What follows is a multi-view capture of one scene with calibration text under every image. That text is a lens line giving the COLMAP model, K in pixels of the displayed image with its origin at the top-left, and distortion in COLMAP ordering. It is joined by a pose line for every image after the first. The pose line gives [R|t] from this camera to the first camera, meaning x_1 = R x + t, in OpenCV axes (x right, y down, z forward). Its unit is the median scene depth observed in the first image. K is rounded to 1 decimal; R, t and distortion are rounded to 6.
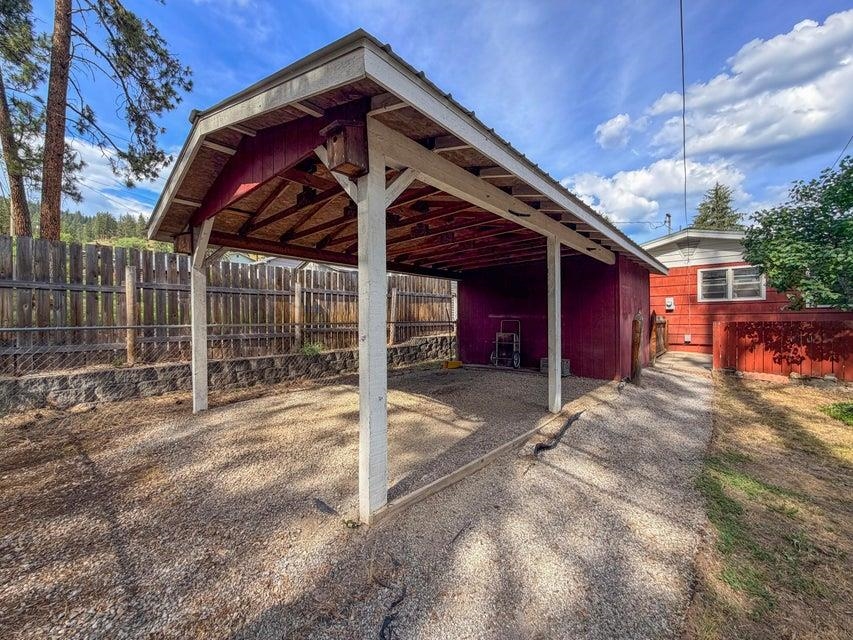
lens RADIAL K [[346.9, 0, 427.4], [0, 346.9, 323.3], [0, 0, 1]] dist [-0.019155, -0.000603]
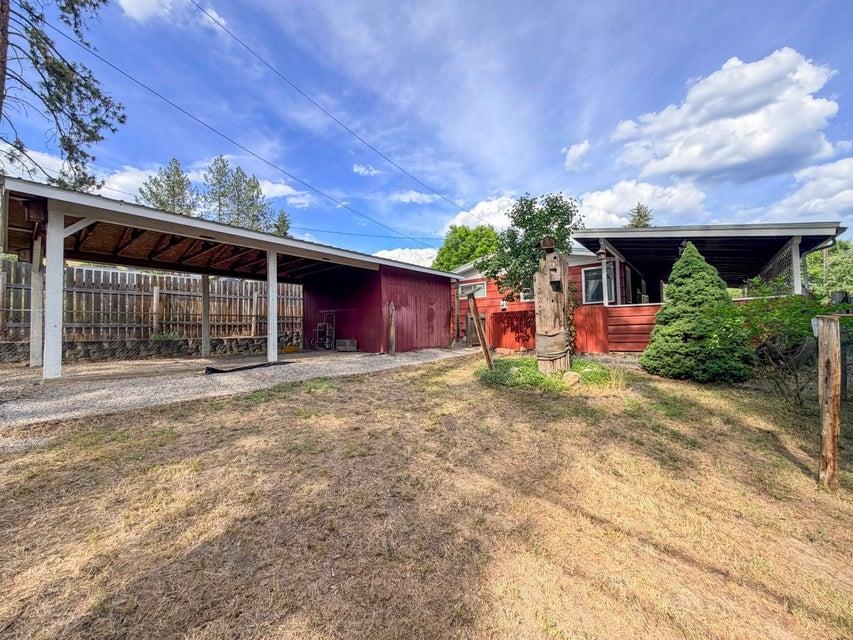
lens RADIAL K [[337.9, 0, 426.5], [0, 337.9, 320.0], [0, 0, 1]] dist [-0.001741, -0.005765]
pose [[0.997944, -0.013541, 0.062650, 0.287795], [0.016535, 0.998733, -0.047520, 0.045123], [-0.061928, 0.048458, 0.996904, -0.169856]]
